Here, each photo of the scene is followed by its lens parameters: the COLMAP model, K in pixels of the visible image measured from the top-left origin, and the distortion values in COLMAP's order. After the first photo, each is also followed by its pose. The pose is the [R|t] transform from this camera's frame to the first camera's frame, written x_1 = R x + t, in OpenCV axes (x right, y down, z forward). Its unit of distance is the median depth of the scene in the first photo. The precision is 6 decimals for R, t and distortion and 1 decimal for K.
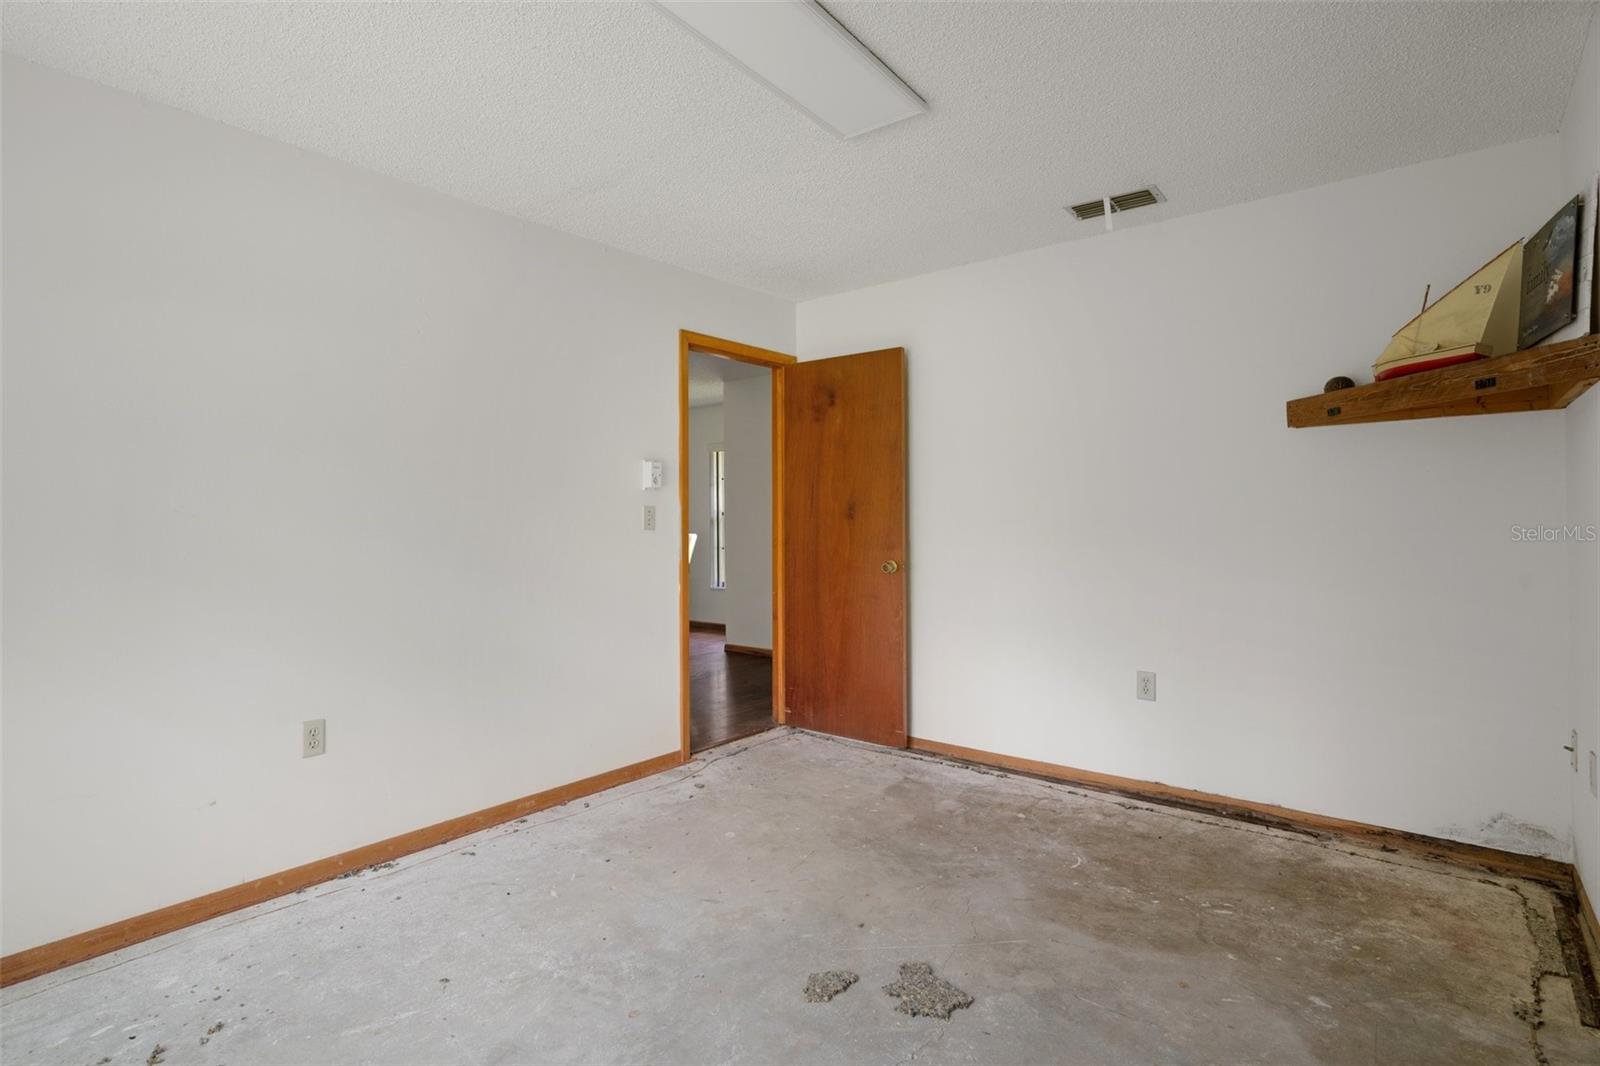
lens RADIAL K [[782.4, 0, 801.2], [0, 782.4, 533.9], [0, 0, 1]] dist [0.001485, -0.000250]
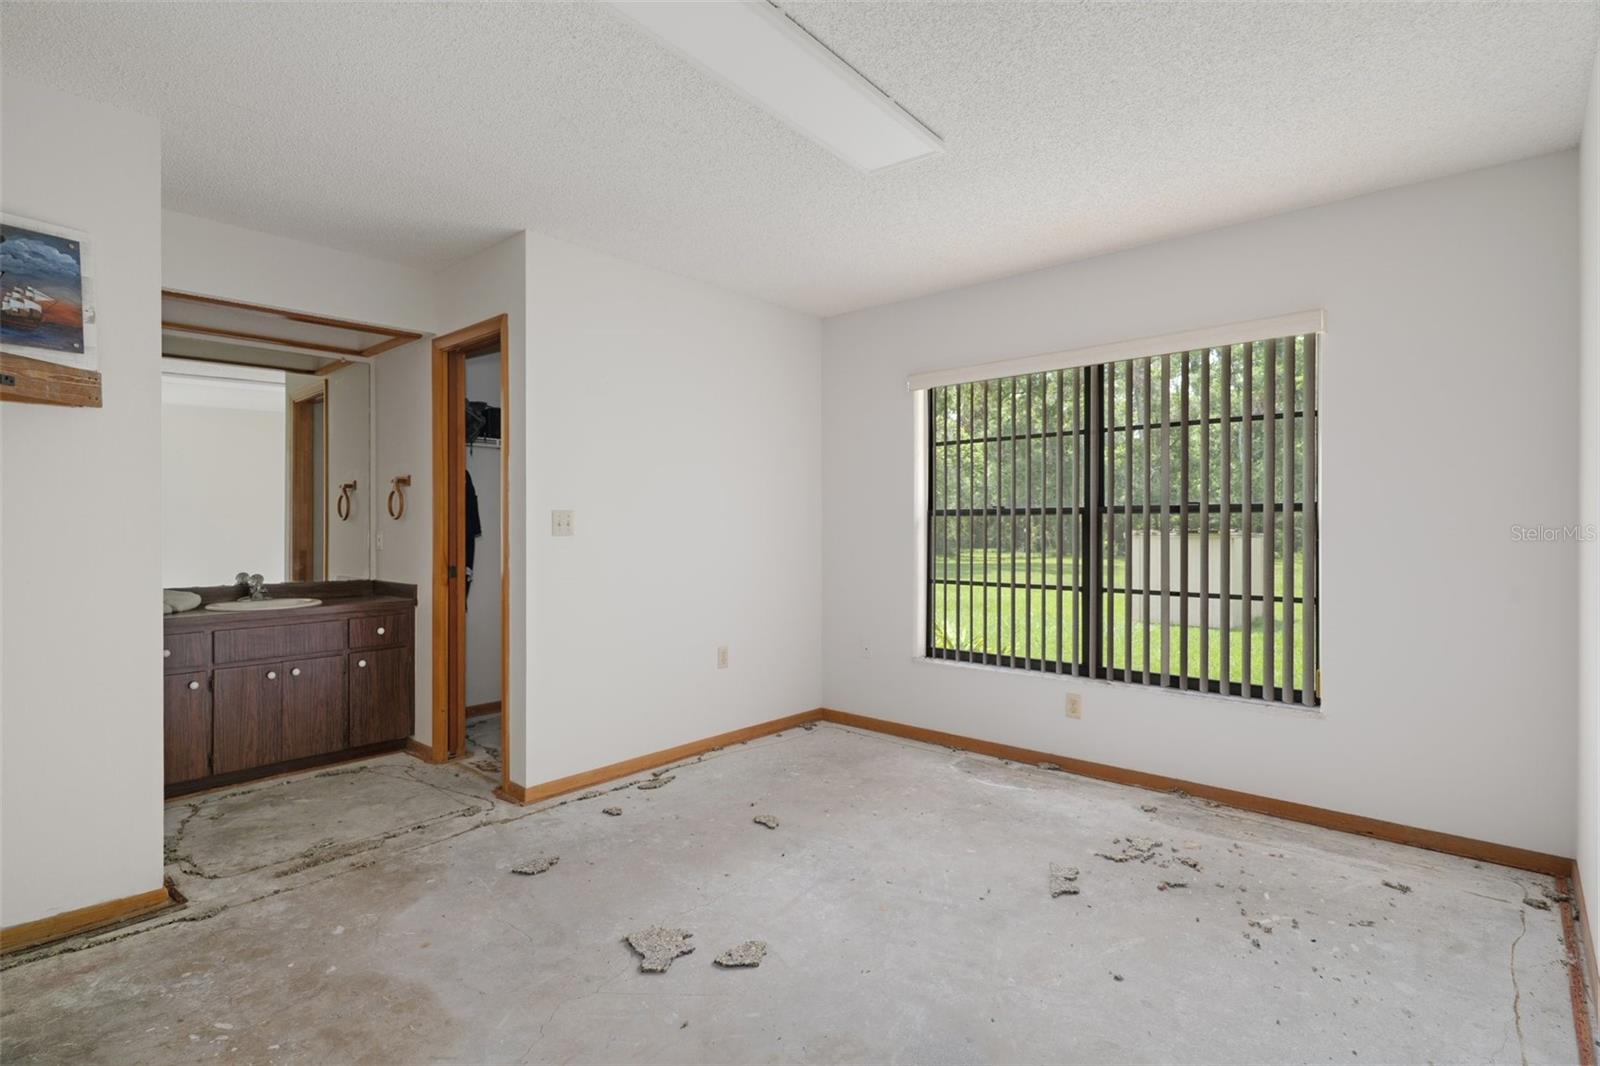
lens RADIAL K [[782.4, 0, 797.9], [0, 782.4, 526.7], [0, 0, 1]] dist [0.001485, -0.000250]
pose [[-0.998870, 0.004471, 0.047320, -0.086721], [0.006041, 0.999434, 0.033086, -0.047255], [-0.047145, 0.033334, -0.998332, 1.892073]]
